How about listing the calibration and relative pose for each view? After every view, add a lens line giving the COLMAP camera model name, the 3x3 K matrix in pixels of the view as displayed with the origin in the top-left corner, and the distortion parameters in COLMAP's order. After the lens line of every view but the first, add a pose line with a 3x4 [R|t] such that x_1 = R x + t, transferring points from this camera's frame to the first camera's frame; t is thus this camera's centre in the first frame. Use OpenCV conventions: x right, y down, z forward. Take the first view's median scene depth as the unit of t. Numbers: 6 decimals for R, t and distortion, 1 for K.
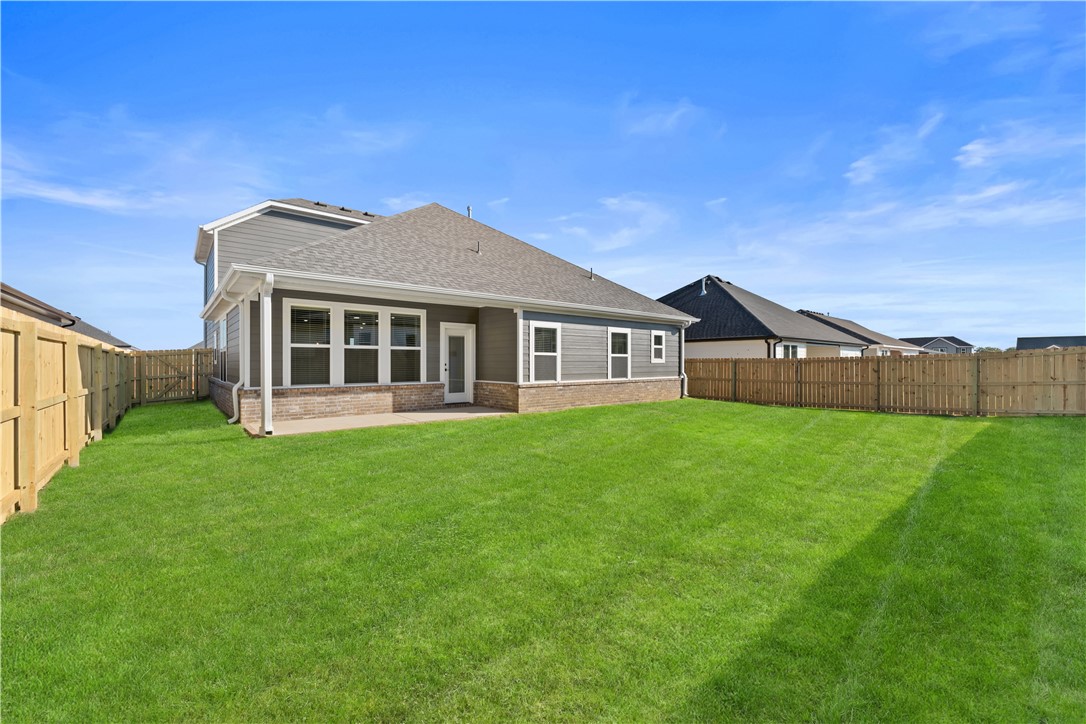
lens RADIAL K [[442.1, 0, 548.0], [0, 442.1, 367.8], [0, 0, 1]] dist [-0.000934, -0.000767]
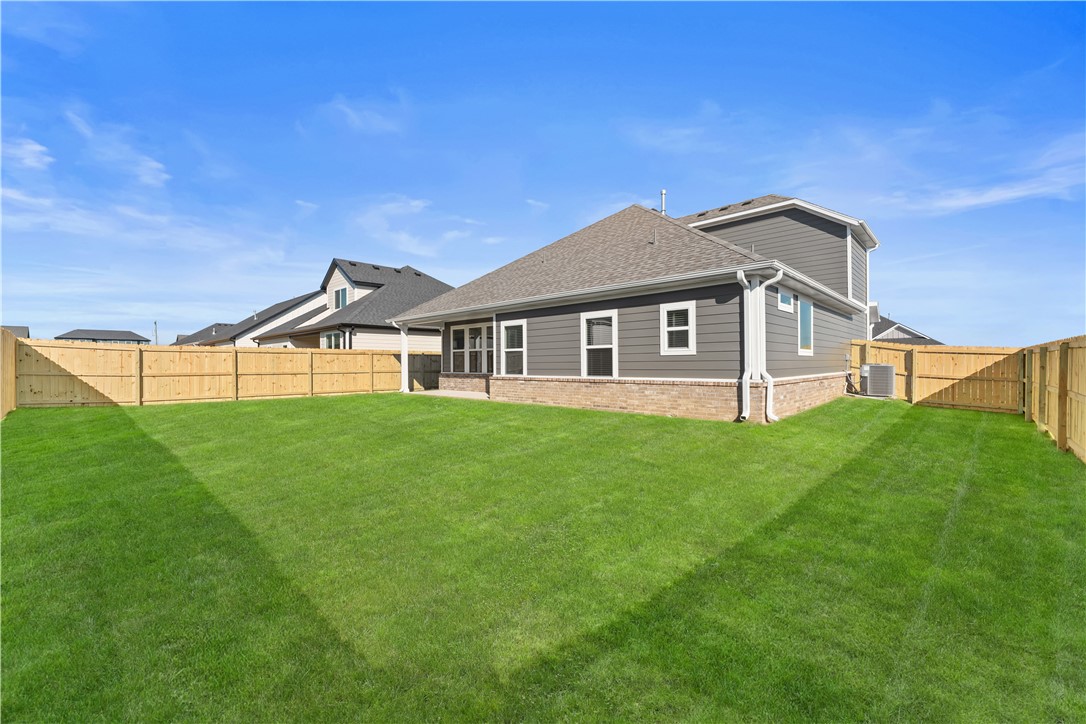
lens RADIAL K [[442.1, 0, 548.5], [0, 442.1, 361.6], [0, 0, 1]] dist [-0.000934, -0.000767]
pose [[0.116962, 0.002212, -0.993134, 1.033997], [0.004877, 0.999984, 0.002801, -0.004939], [0.993124, -0.005171, 0.116950, 0.918224]]
